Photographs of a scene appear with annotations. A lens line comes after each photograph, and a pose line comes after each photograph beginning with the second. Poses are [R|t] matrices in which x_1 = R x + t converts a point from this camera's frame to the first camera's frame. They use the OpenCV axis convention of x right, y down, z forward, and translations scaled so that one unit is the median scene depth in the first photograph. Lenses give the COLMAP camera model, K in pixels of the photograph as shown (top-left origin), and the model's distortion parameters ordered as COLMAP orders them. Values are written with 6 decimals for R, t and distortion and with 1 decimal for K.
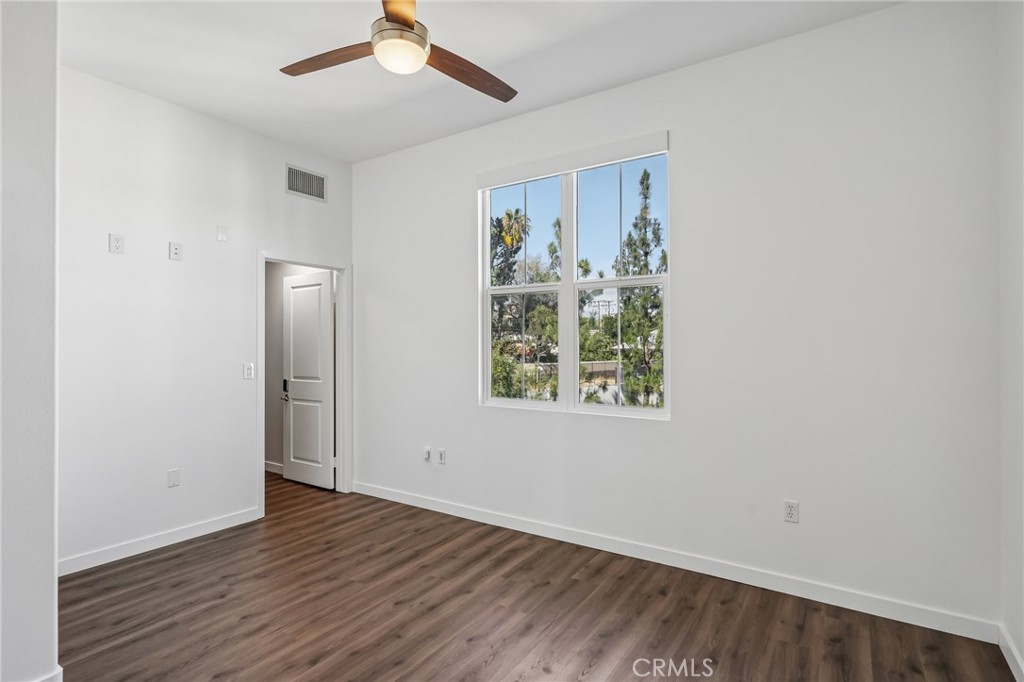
lens RADIAL K [[520.5, 0, 512.0], [0, 520.5, 341.0], [0, 0, 1]] dist [-0.006801, 0.001251]
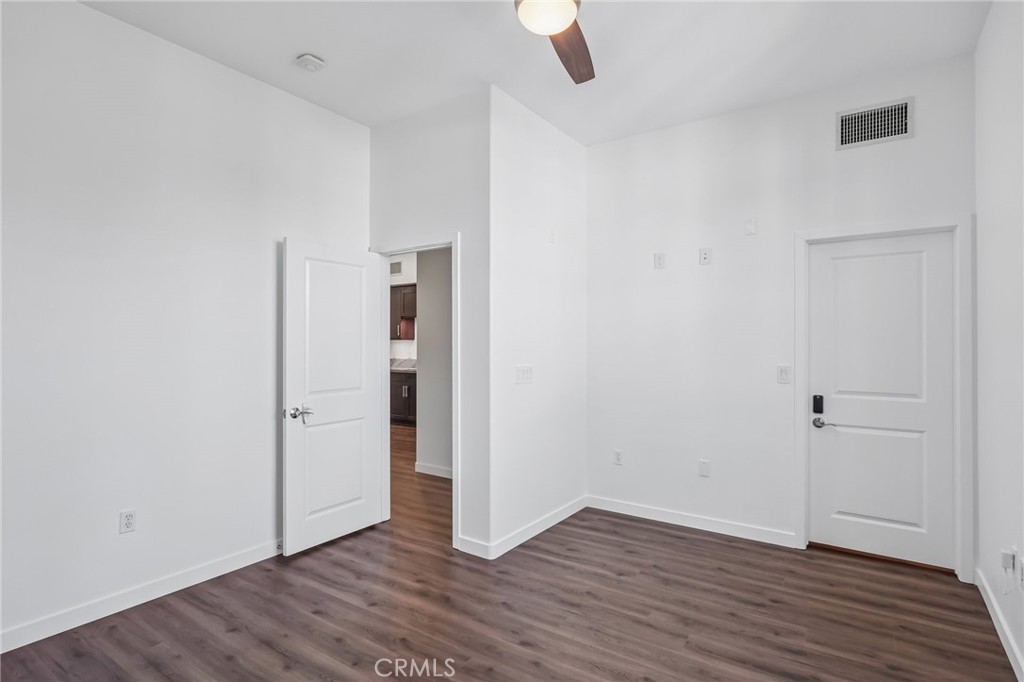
lens RADIAL K [[520.5, 0, 512.0], [0, 520.5, 341.0], [0, 0, 1]] dist [-0.006801, 0.001251]
pose [[-0.020510, -0.001471, -0.999789, 0.504076], [0.002774, 0.999995, -0.001528, 0.001906], [0.999786, -0.002804, -0.020506, 0.741222]]
